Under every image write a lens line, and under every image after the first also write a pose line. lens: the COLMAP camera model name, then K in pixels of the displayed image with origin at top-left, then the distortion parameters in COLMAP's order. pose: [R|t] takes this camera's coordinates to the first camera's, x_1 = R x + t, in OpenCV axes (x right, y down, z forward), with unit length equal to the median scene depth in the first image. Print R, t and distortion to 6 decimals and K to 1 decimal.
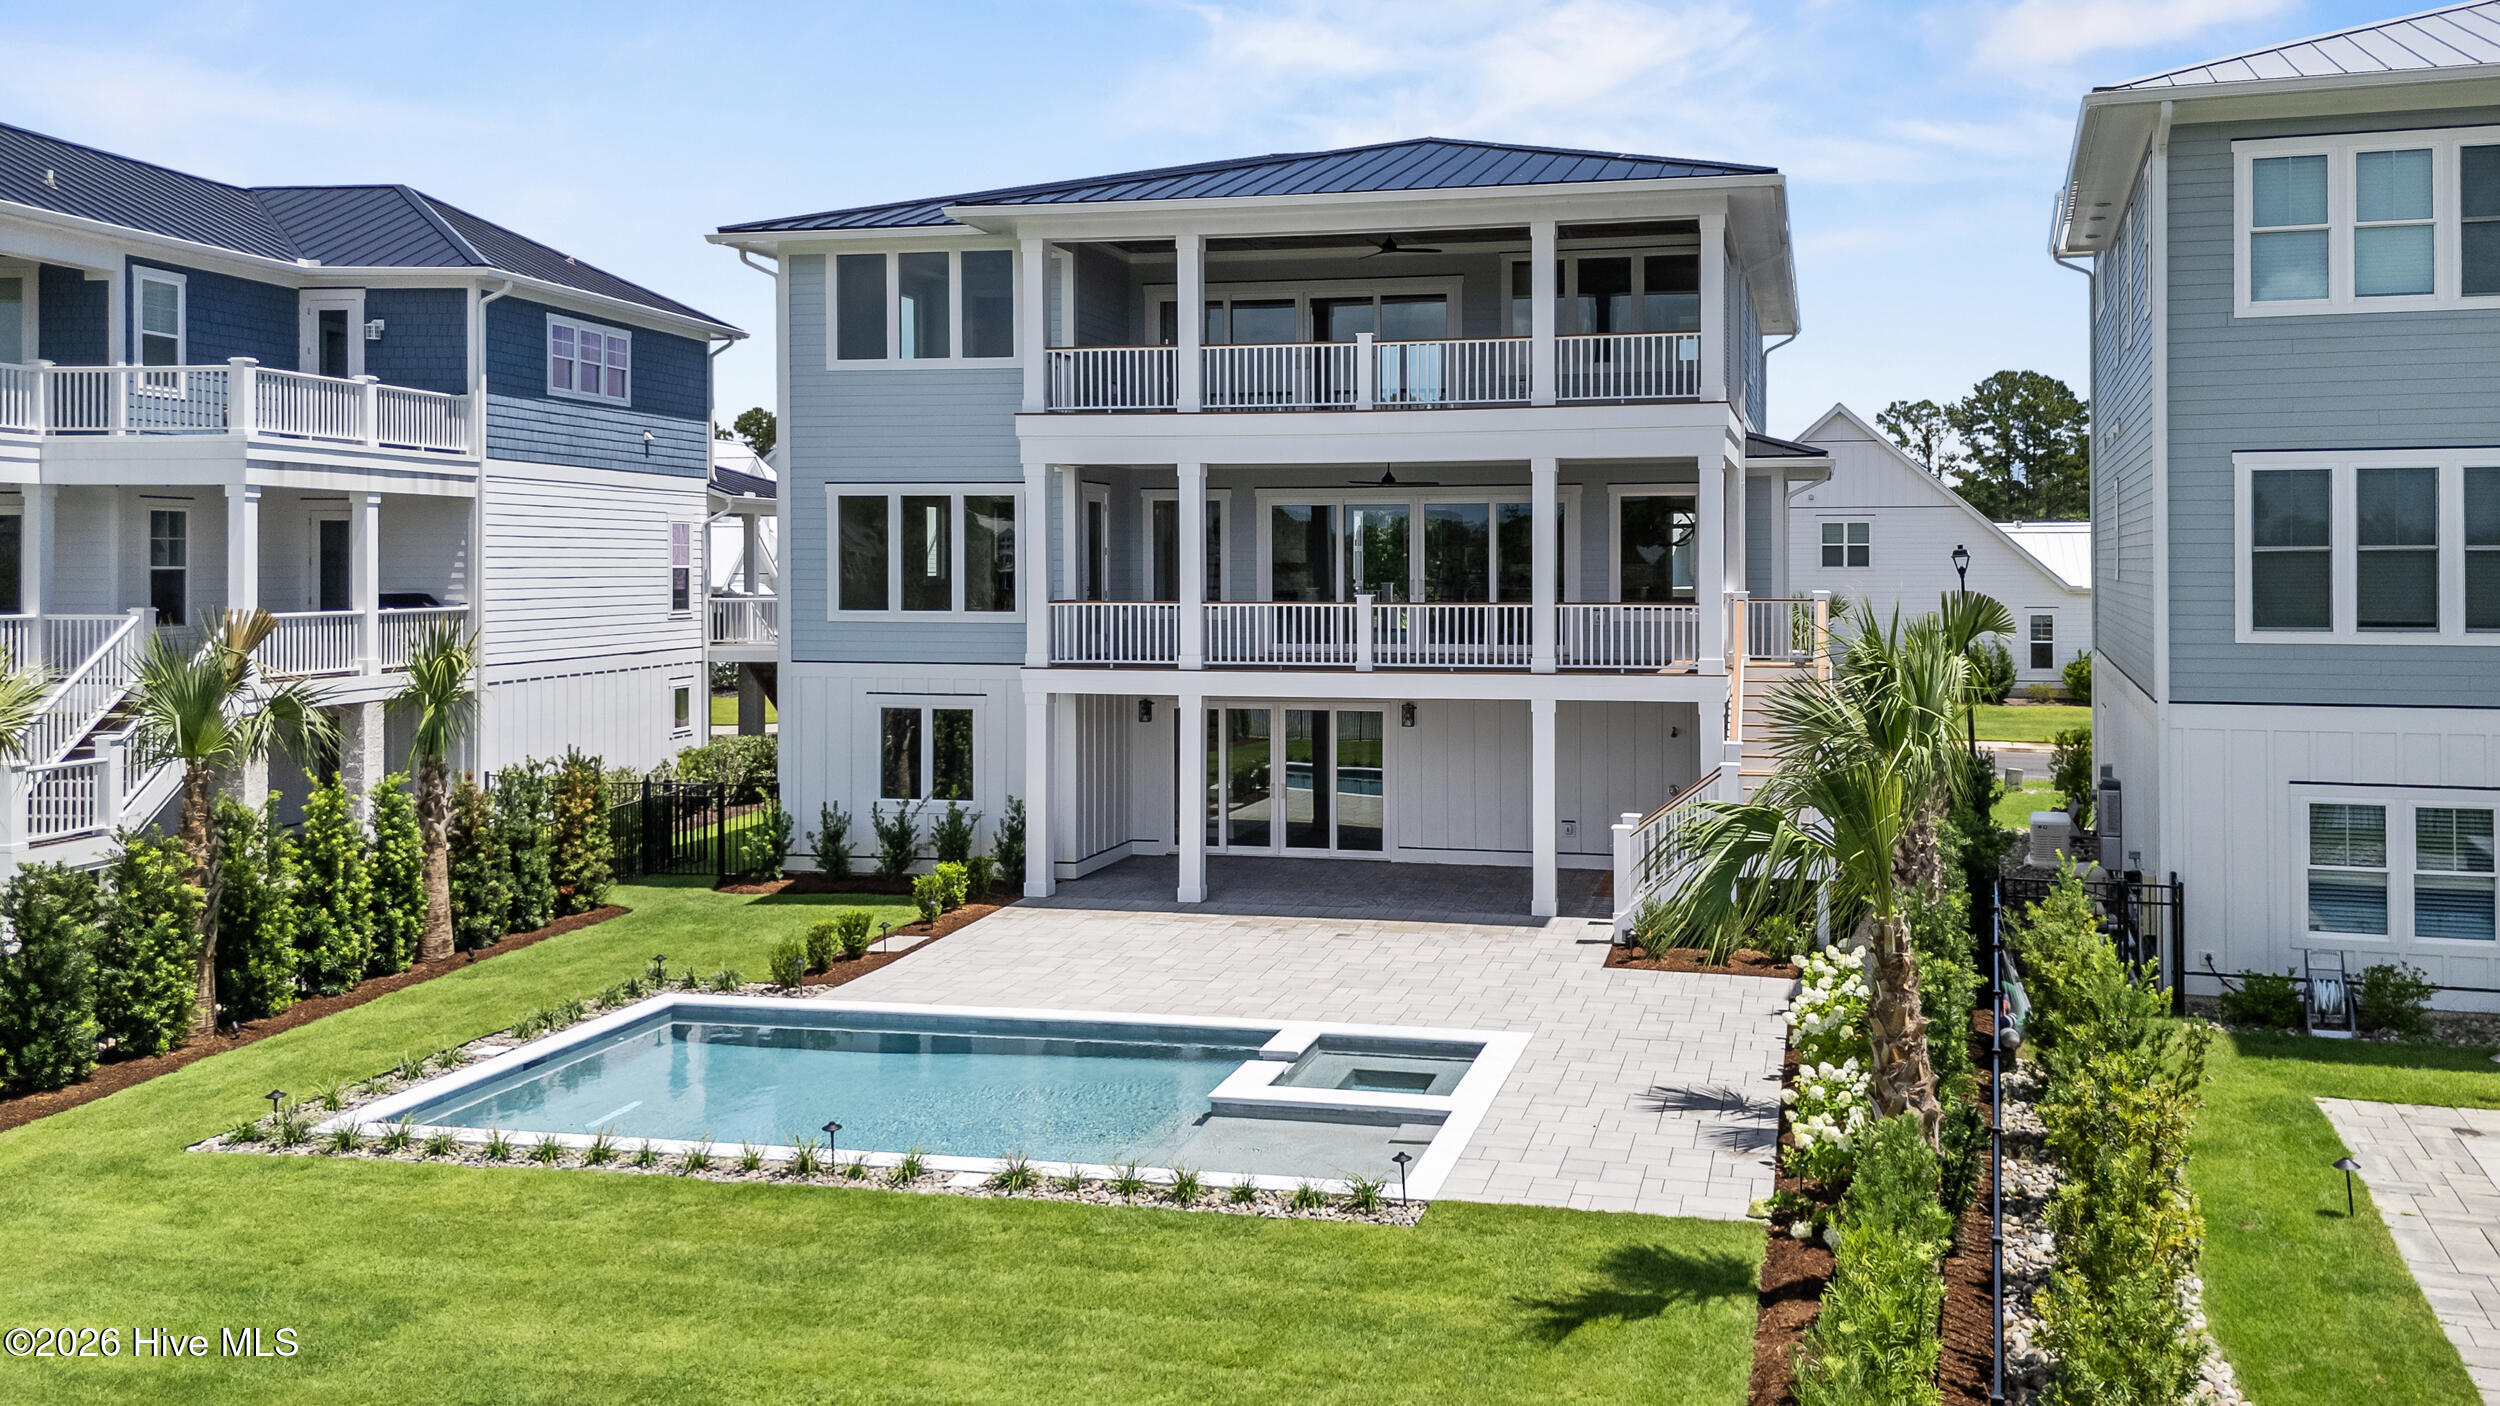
lens RADIAL K [[2218.1, 0, 1266.4], [0, 2218.1, 681.5], [0, 0, 1]] dist [0.048498, -0.039975]
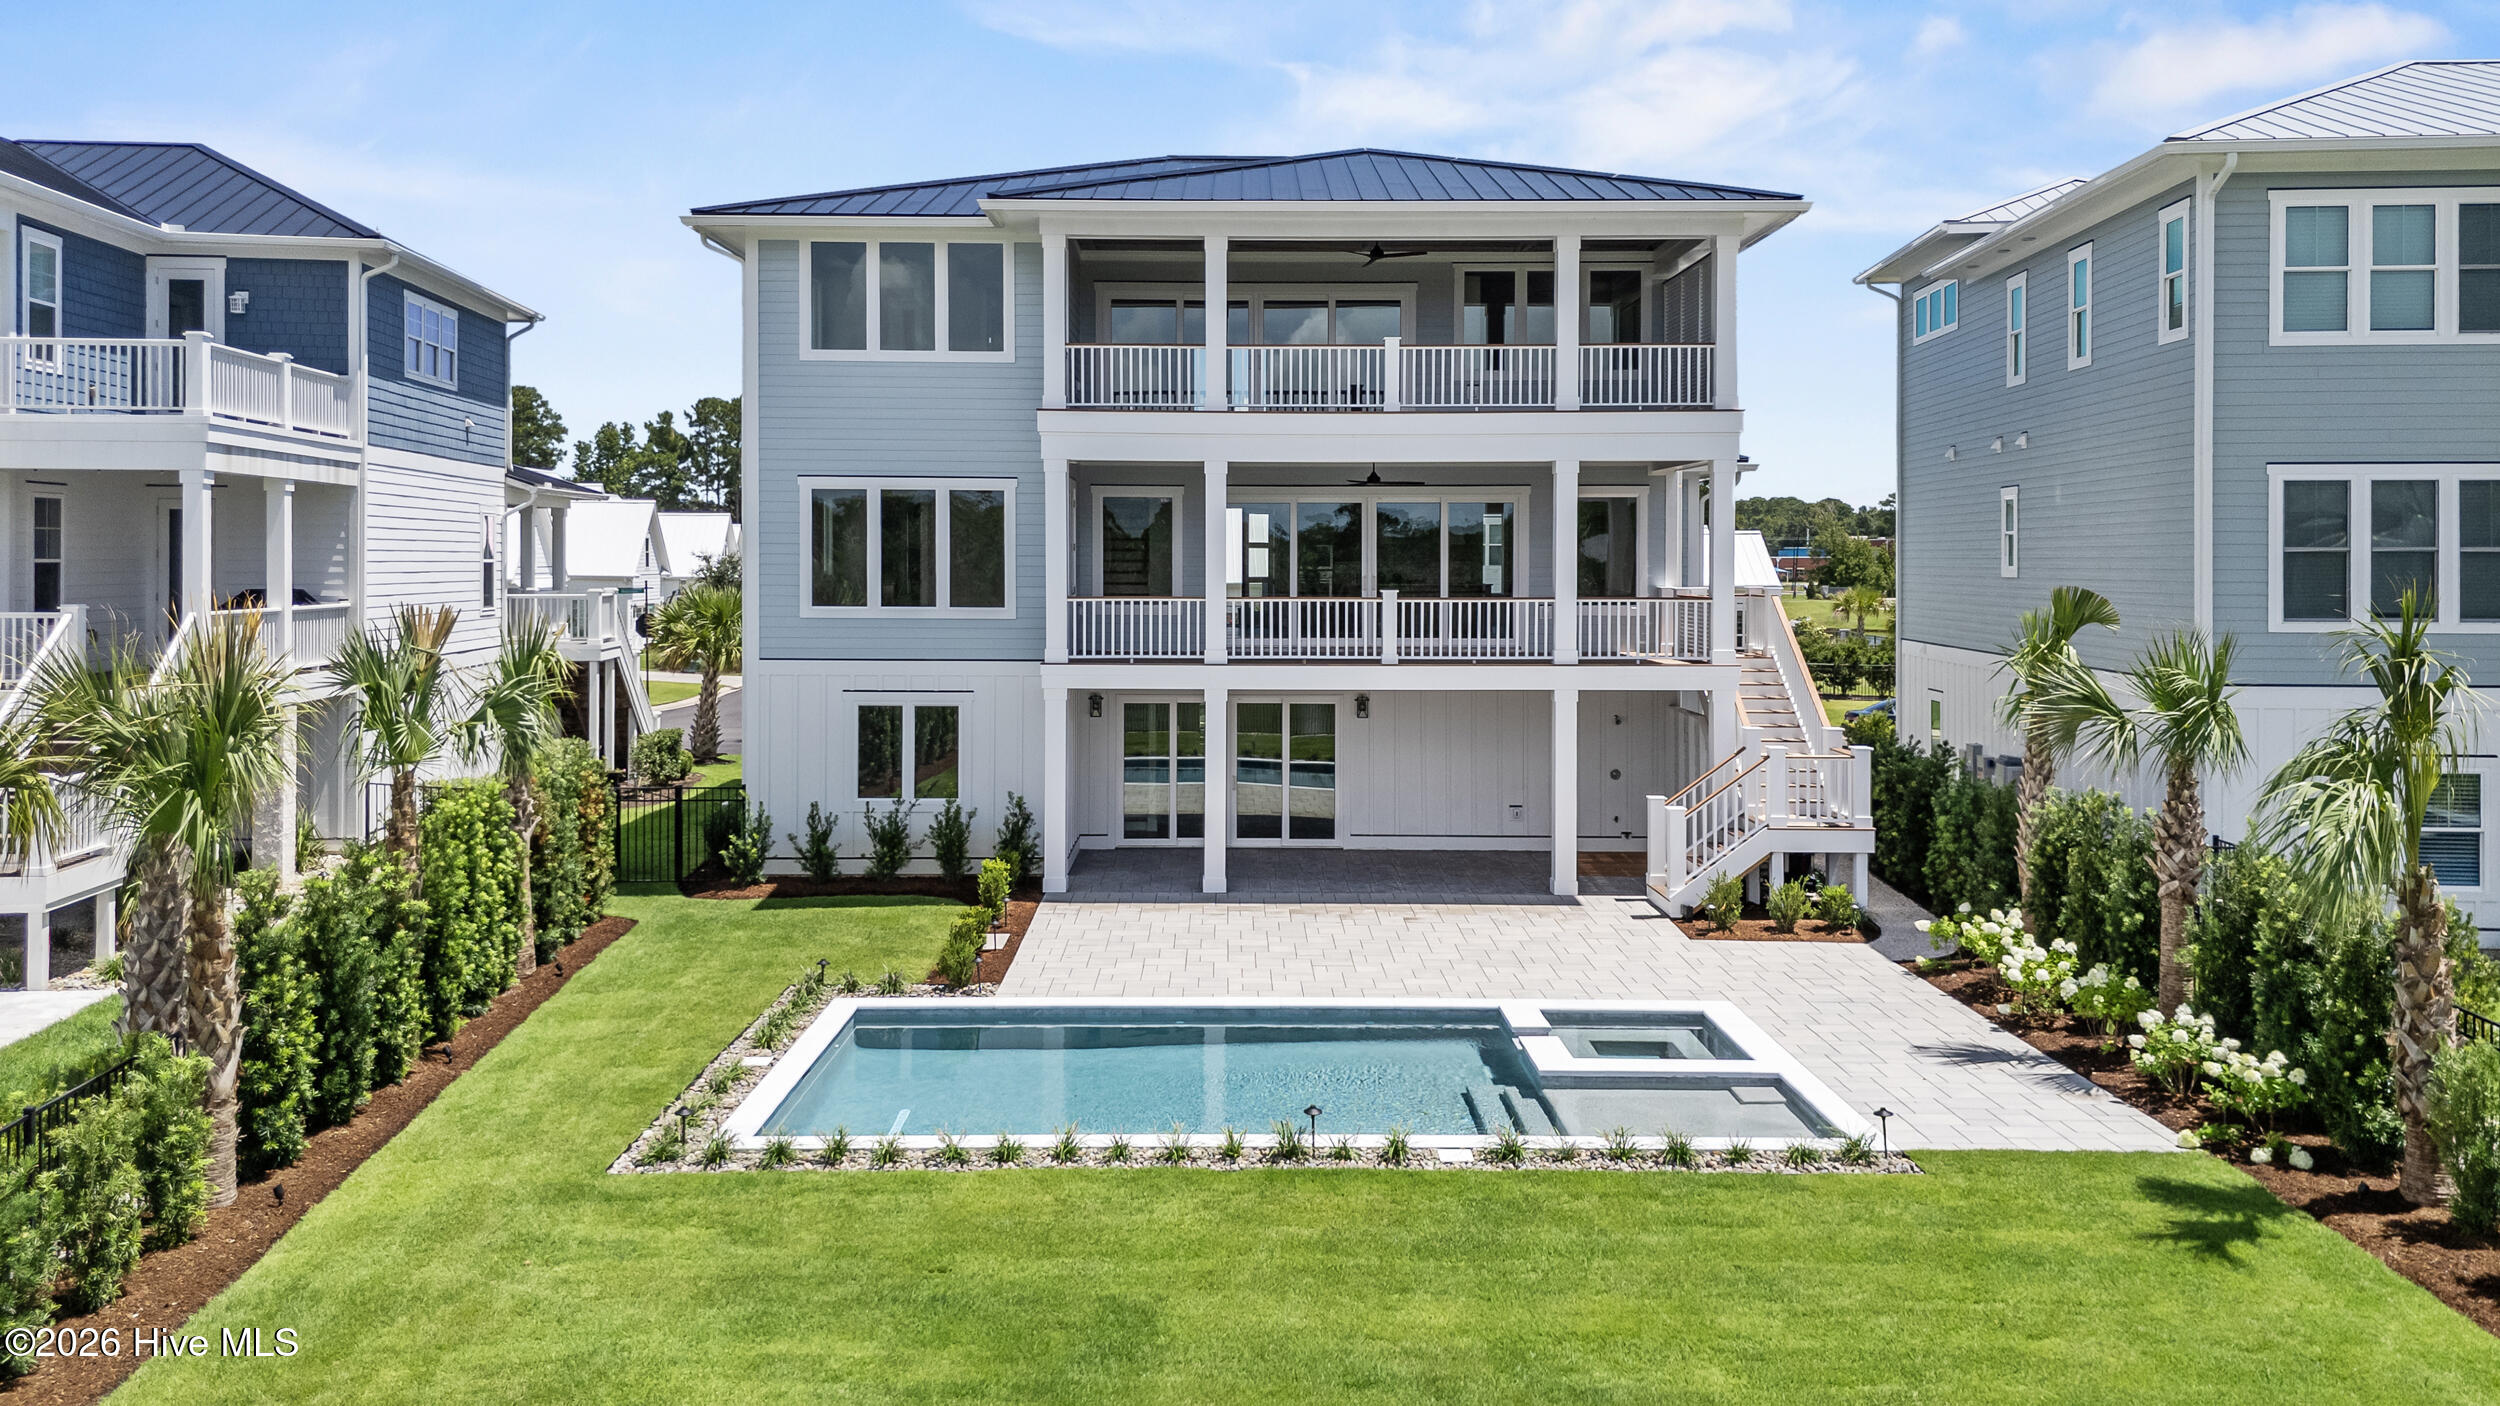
lens RADIAL K [[2218.1, 0, 1181.6], [0, 2218.1, 695.8], [0, 0, 1]] dist [0.048498, -0.039975]
pose [[0.973784, -0.010806, 0.227218, -0.265993], [0.008932, 0.999917, 0.009272, -0.000409], [-0.227300, -0.007000, 0.973800, 0.012787]]
